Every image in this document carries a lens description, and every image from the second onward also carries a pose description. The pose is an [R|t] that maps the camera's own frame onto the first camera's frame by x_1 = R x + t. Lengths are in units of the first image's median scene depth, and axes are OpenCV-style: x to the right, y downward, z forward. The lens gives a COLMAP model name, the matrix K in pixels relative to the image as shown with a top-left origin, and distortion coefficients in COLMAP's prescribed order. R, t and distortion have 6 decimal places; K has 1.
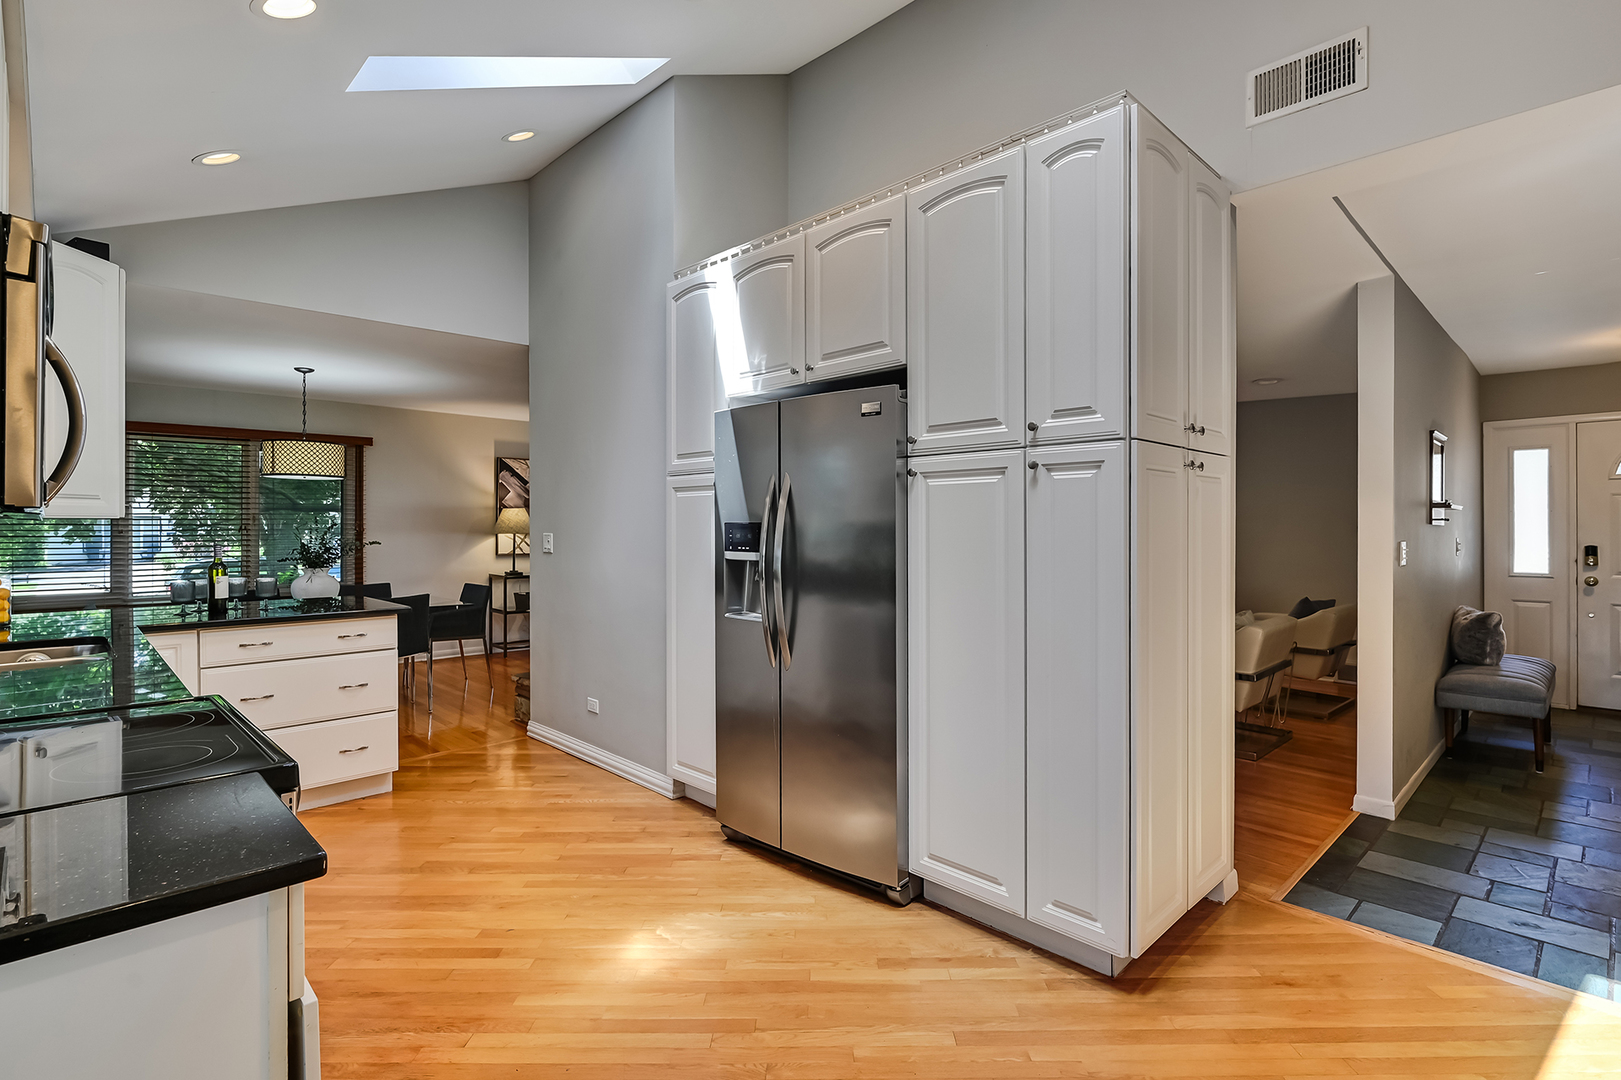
lens RADIAL K [[771.5, 0, 808.9], [0, 771.5, 528.6], [0, 0, 1]] dist [-0.000279, -0.000104]
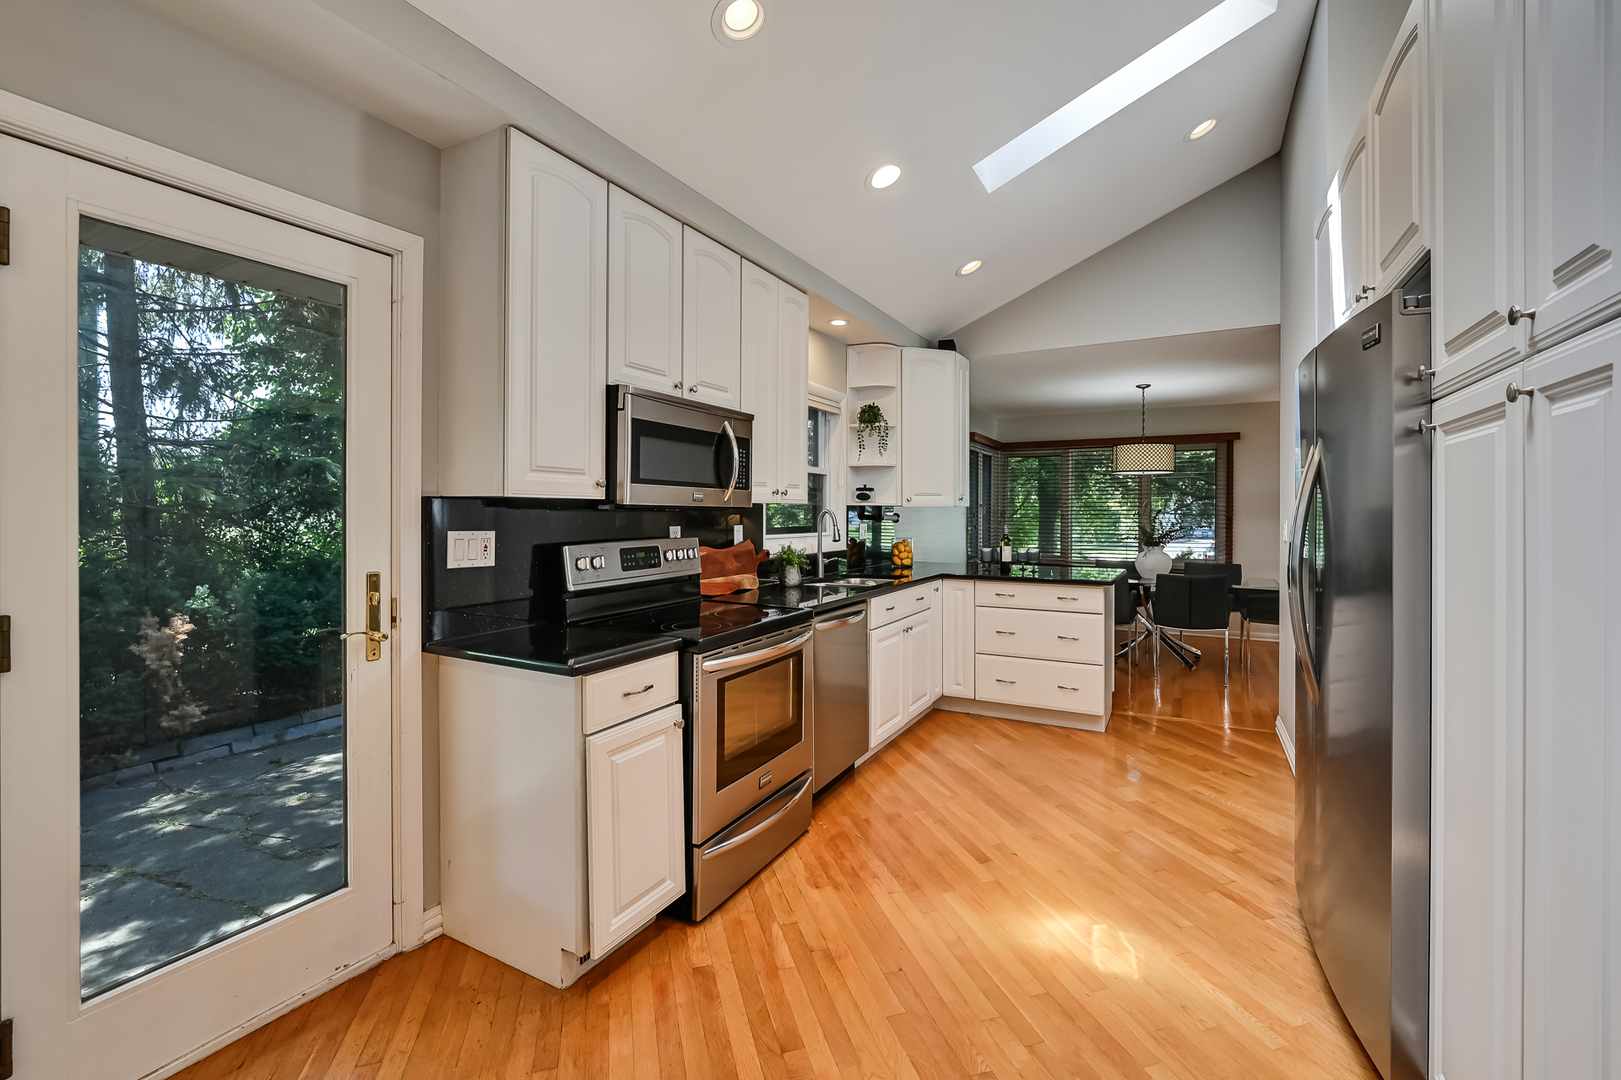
lens RADIAL K [[691.3, 0, 847.0], [0, 691.3, 514.3], [0, 0, 1]] dist [-0.001300, -0.000106]
pose [[0.319478, 0.006594, -0.947571, 0.382655], [-0.006503, 0.999967, 0.004767, -0.002734], [0.947571, 0.004639, 0.319511, 0.300003]]
